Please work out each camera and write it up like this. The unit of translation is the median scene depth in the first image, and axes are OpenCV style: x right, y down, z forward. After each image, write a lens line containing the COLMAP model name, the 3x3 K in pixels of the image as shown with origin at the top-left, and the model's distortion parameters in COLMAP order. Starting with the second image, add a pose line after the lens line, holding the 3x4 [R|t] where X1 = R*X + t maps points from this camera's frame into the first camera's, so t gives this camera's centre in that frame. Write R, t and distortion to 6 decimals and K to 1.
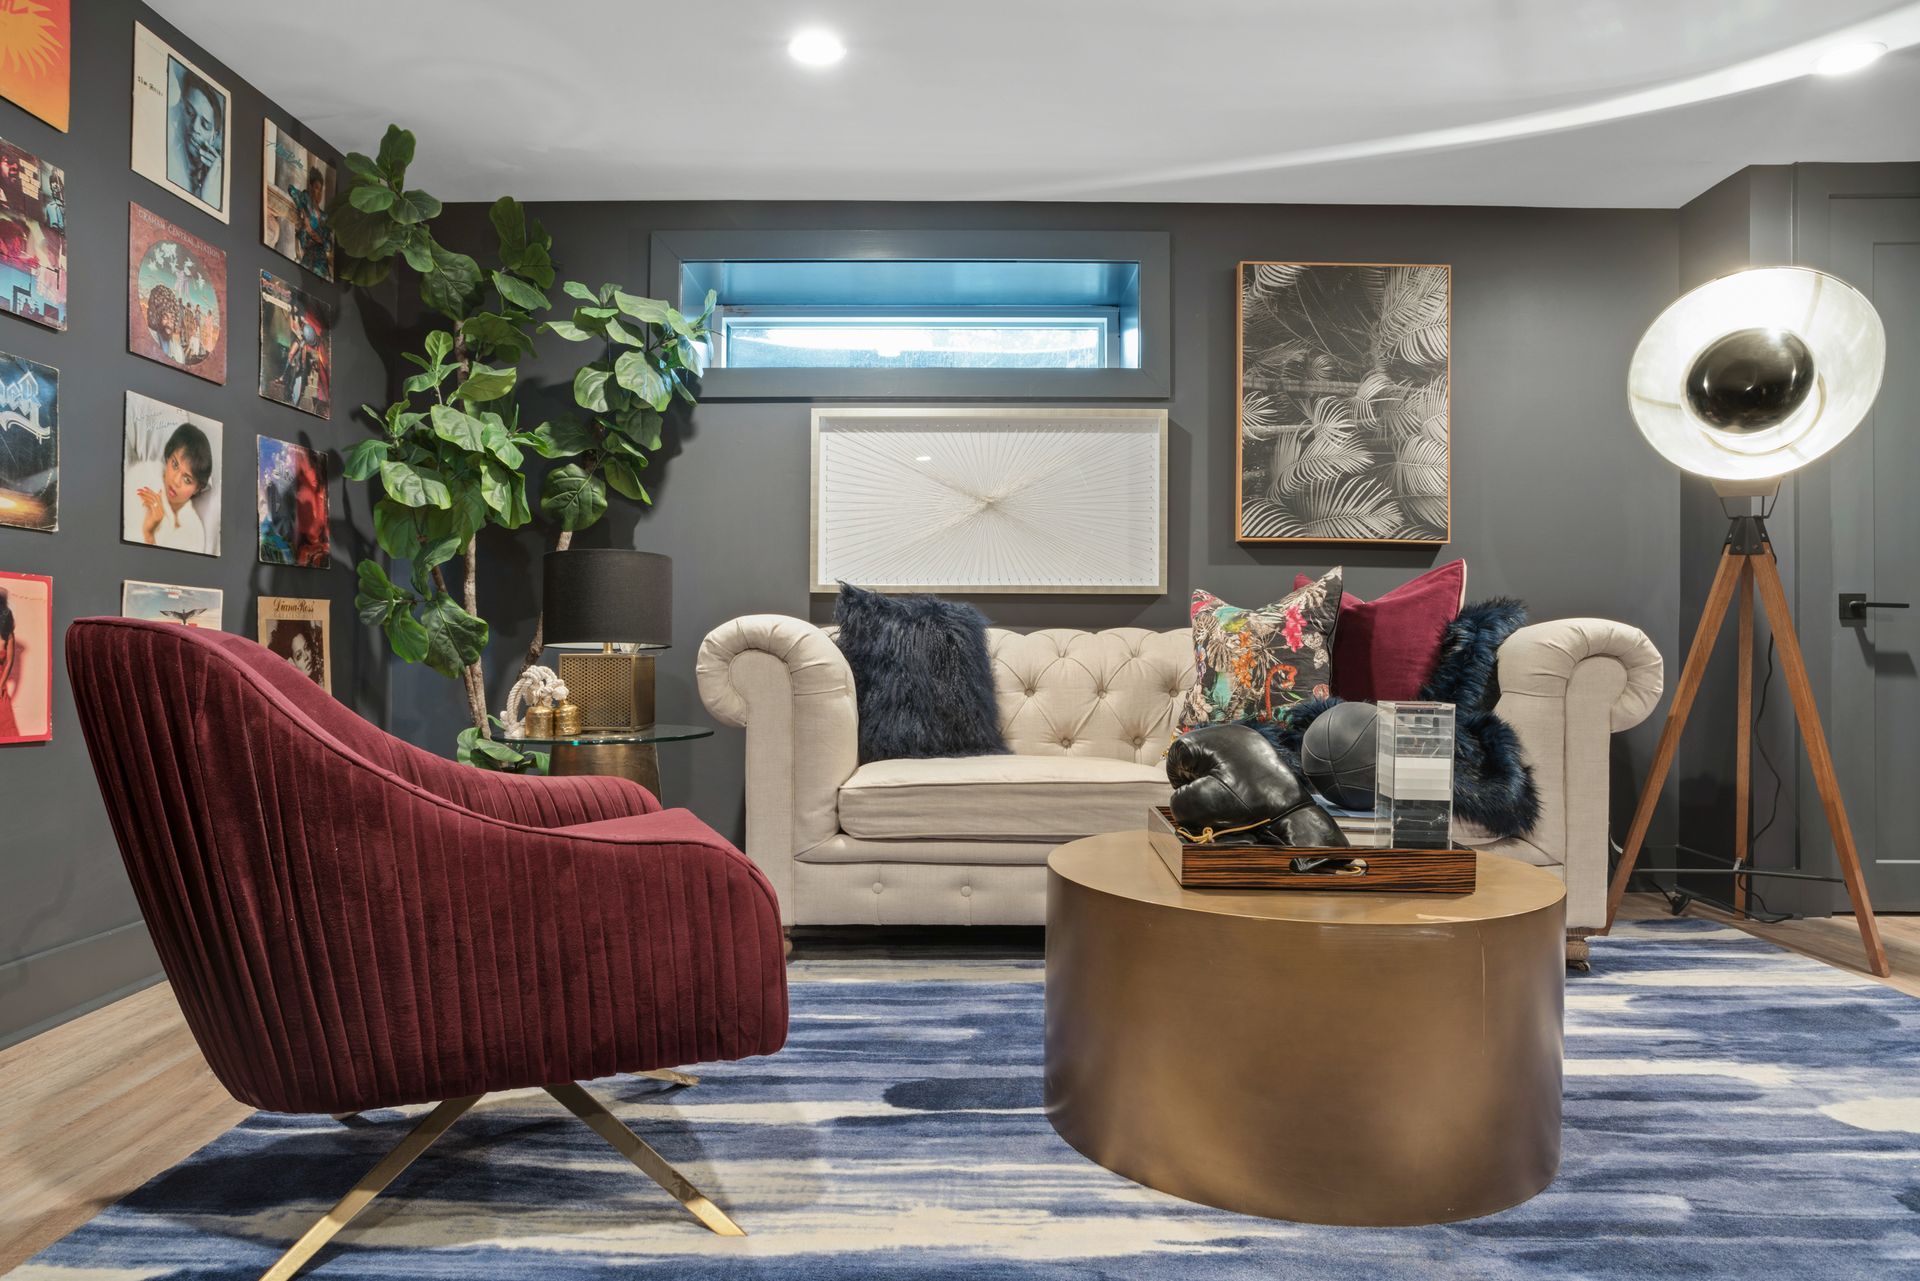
lens RADIAL K [[1201.0, 0, 945.2], [0, 1201.0, 653.4], [0, 0, 1]] dist [-0.060678, 0.046169]
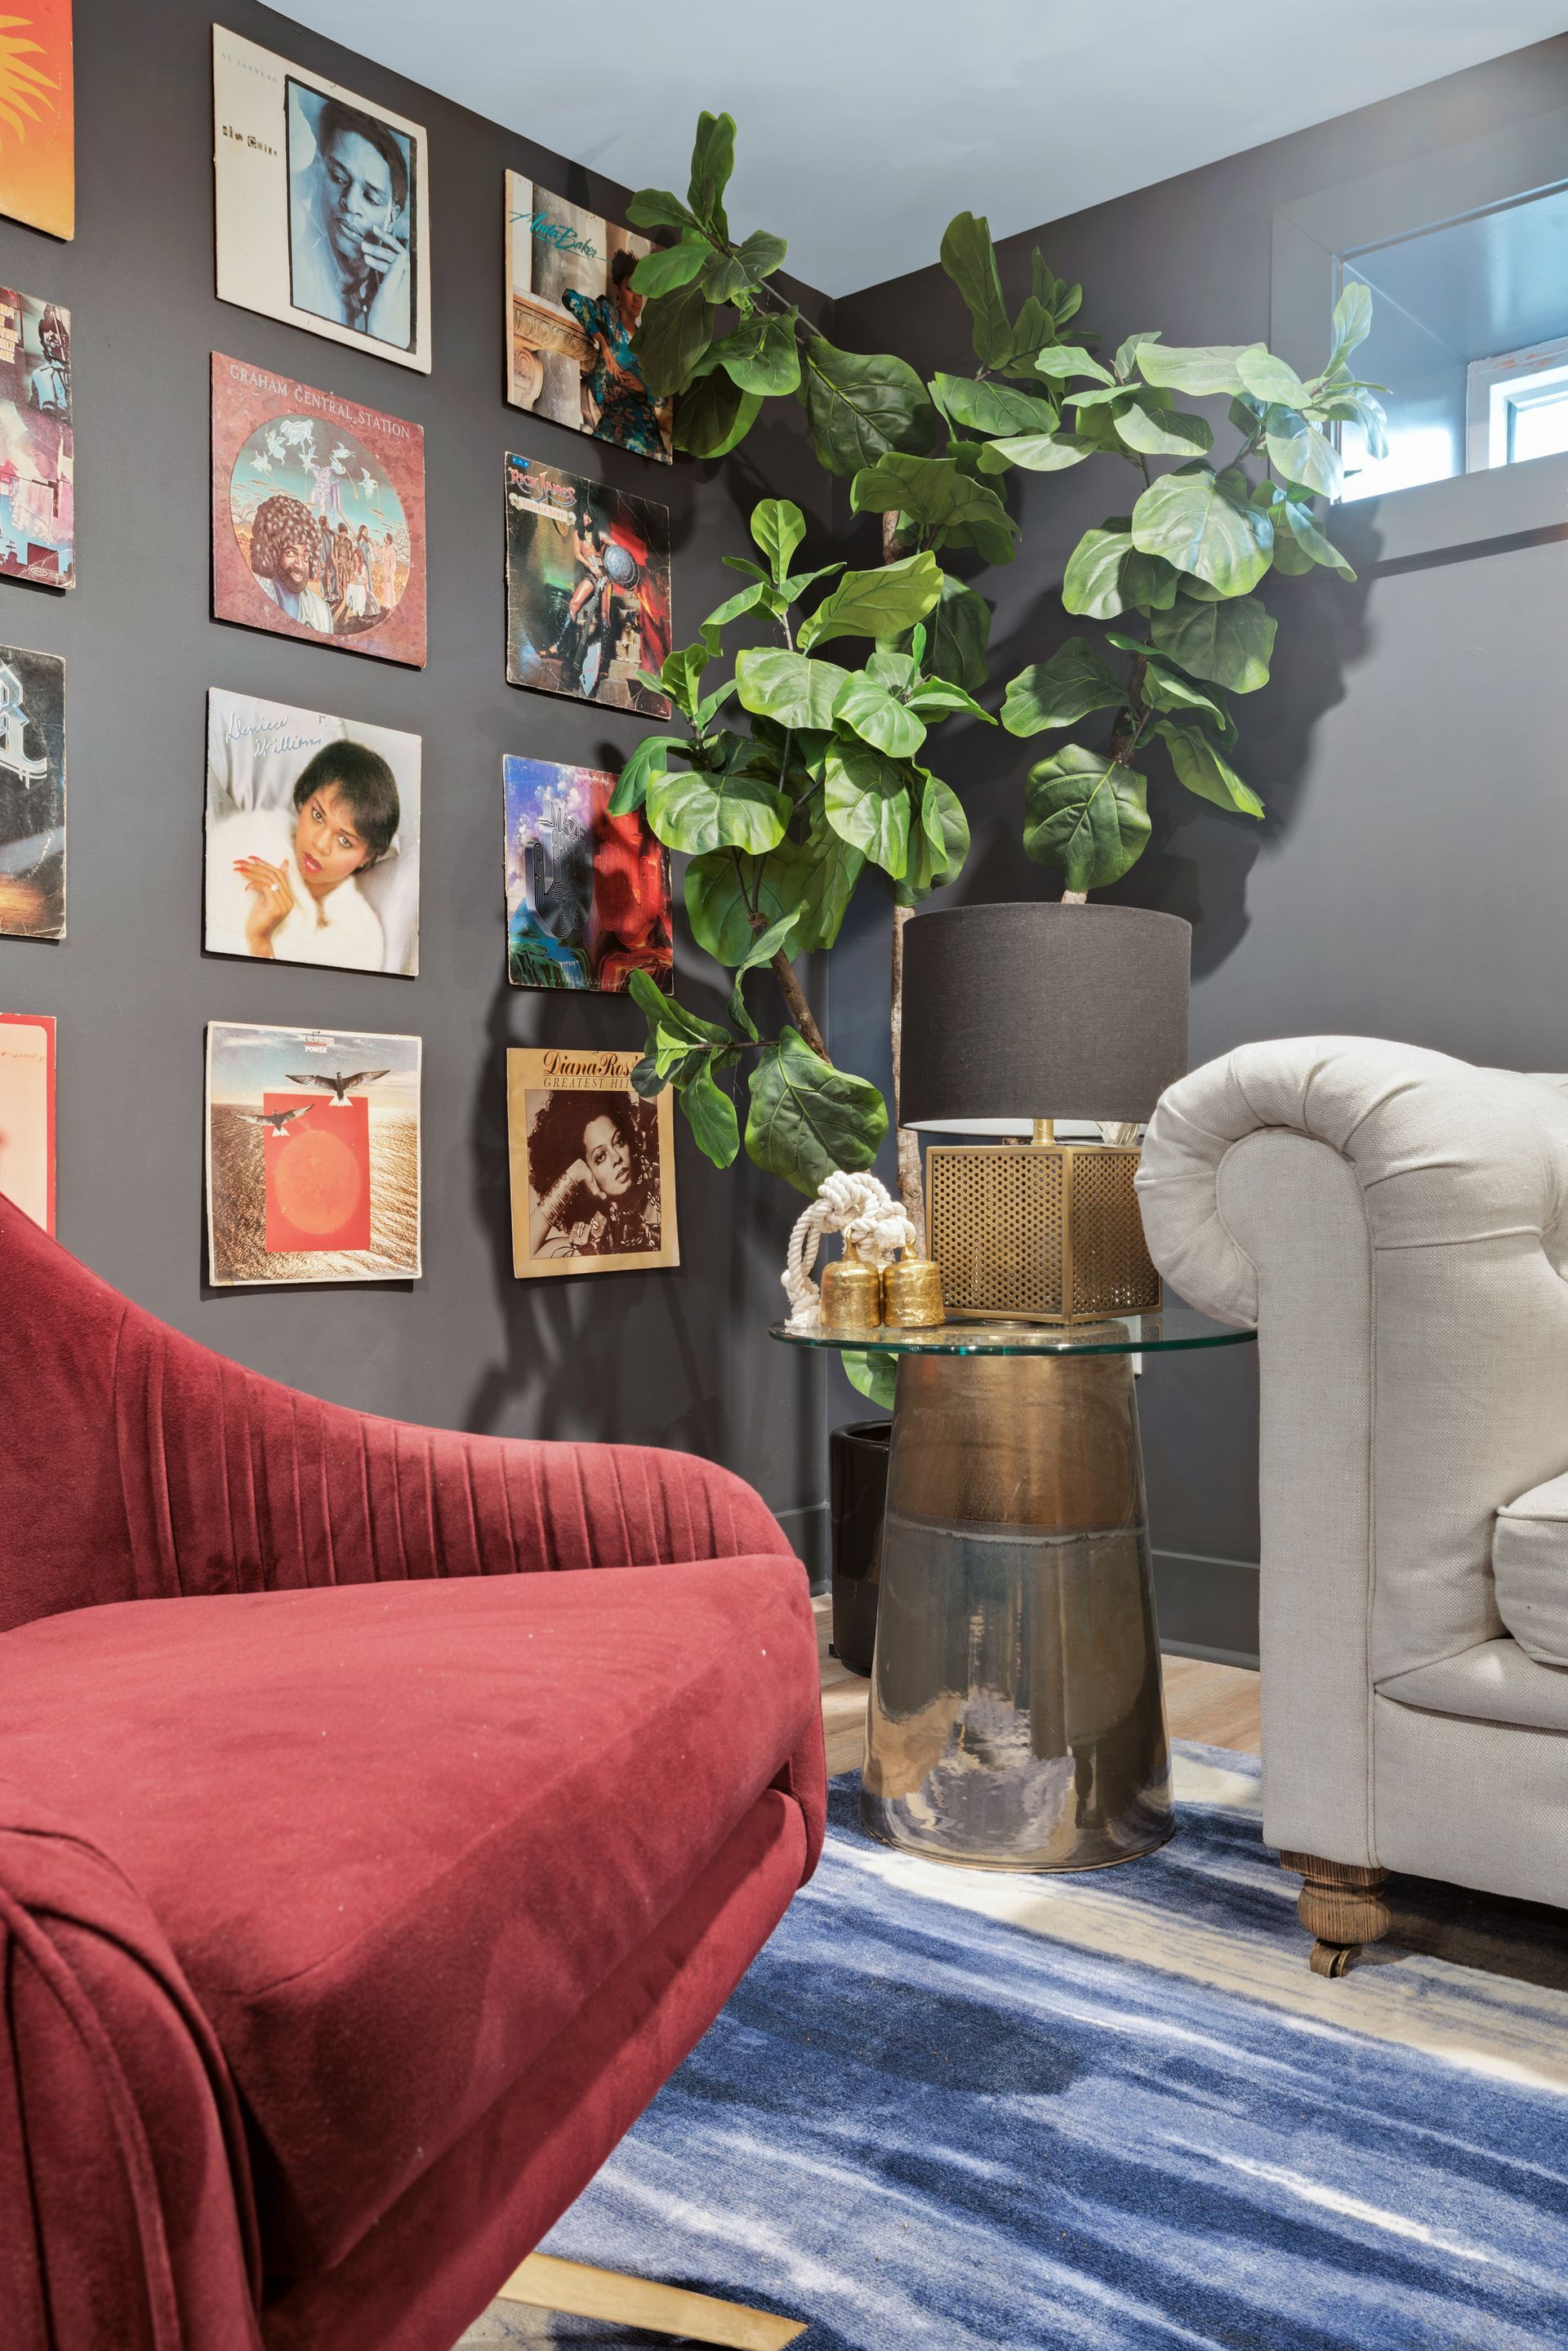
lens RADIAL K [[1998.1, 0, 791.5], [0, 1998.1, 1180.7], [0, 0, 1]] dist [-0.002788, 0.047865]
pose [[0.773266, 0.001422, -0.634080, 0.117097], [0.003387, 0.999974, 0.006374, 0.008368], [0.634073, -0.007076, 0.773241, 0.375571]]
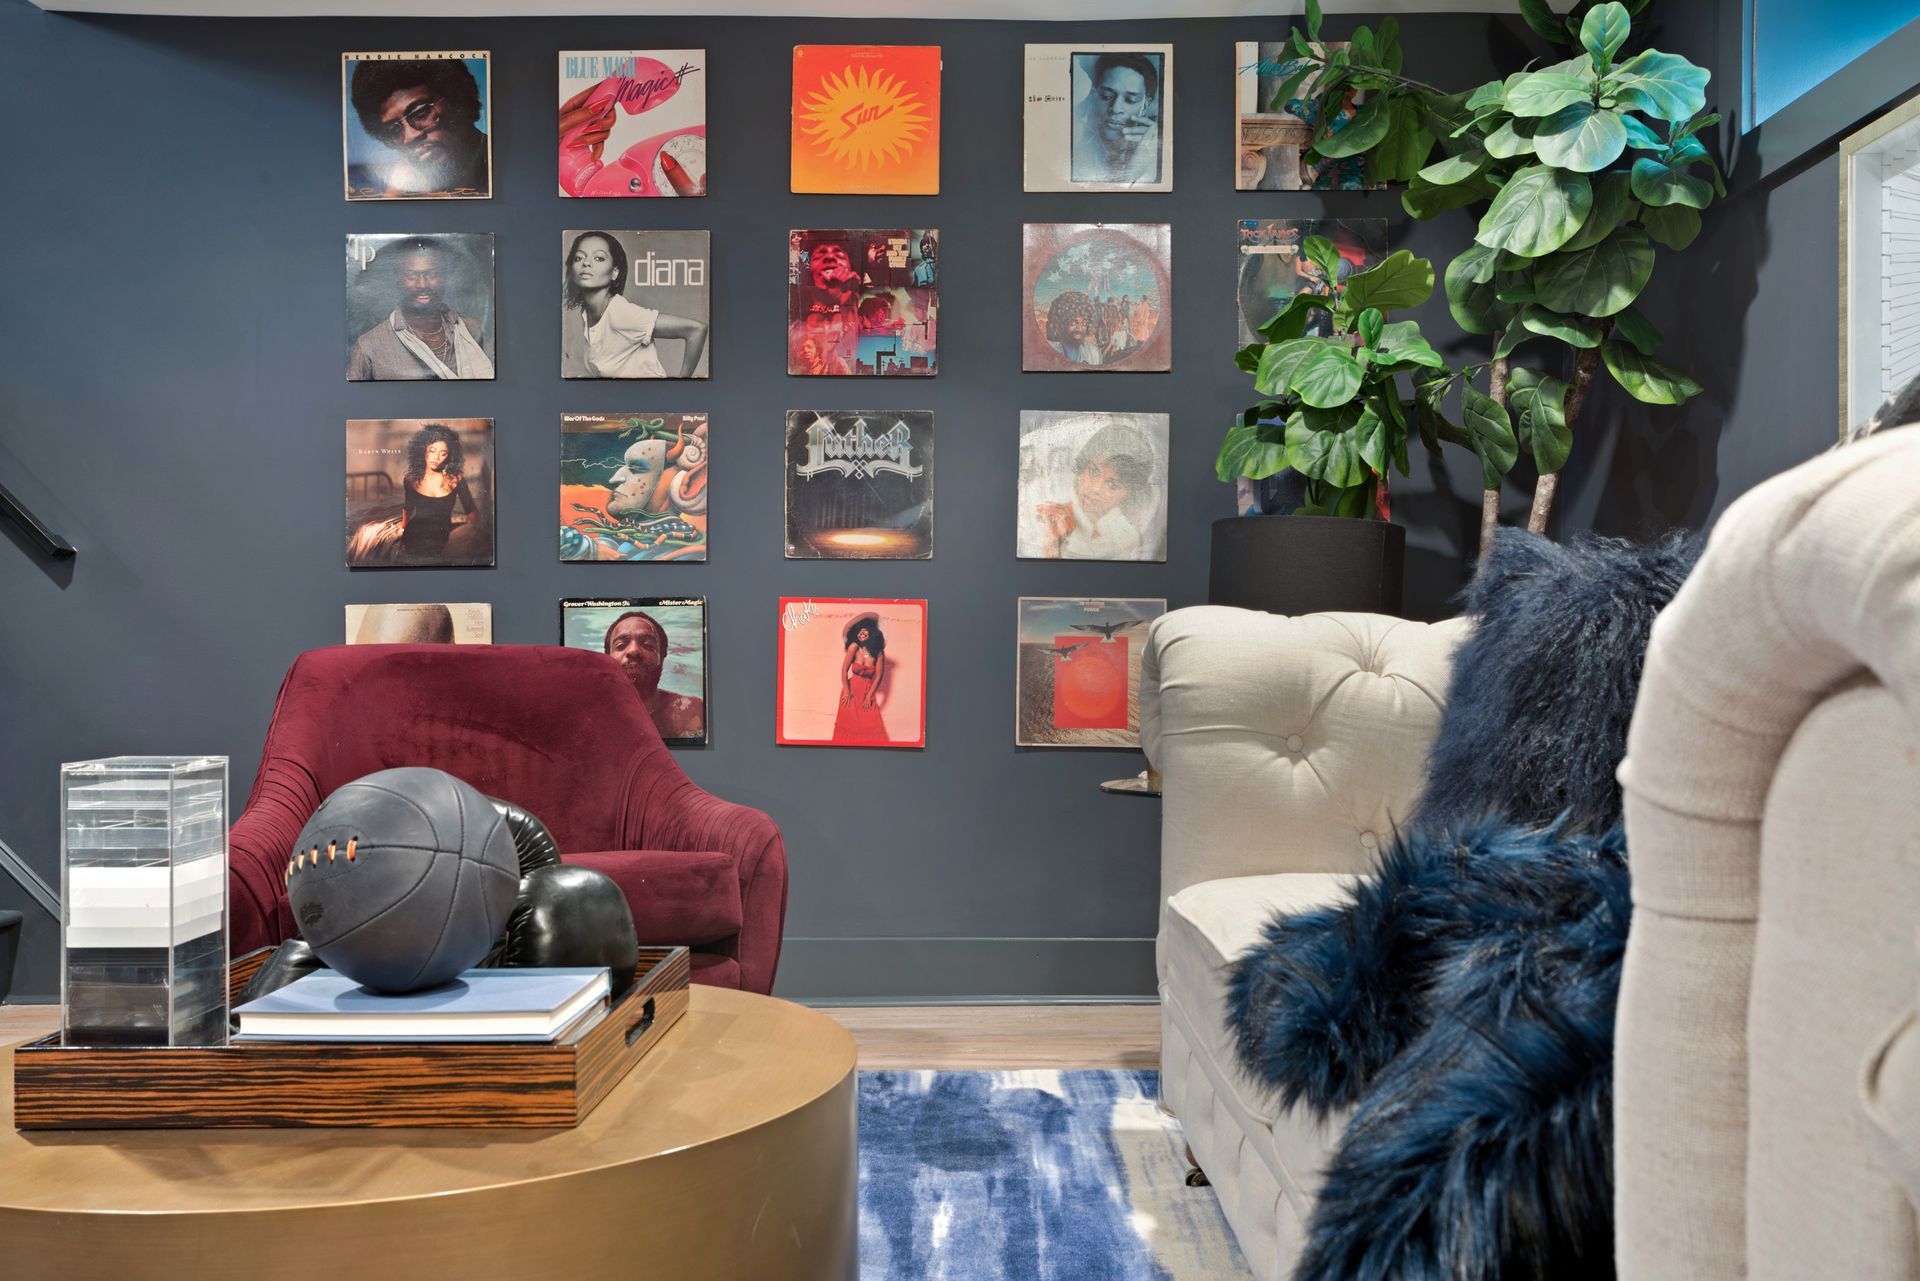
lens RADIAL K [[1739.3, 0, 948.4], [0, 1739.3, 641.1], [0, 0, 1]] dist [0.012082, 0.000000]
pose [[0.007109, -0.016681, -0.999836, 0.701212], [-0.000410, 0.999861, -0.016685, 0.000788], [0.999975, 0.000529, 0.007101, 0.808936]]
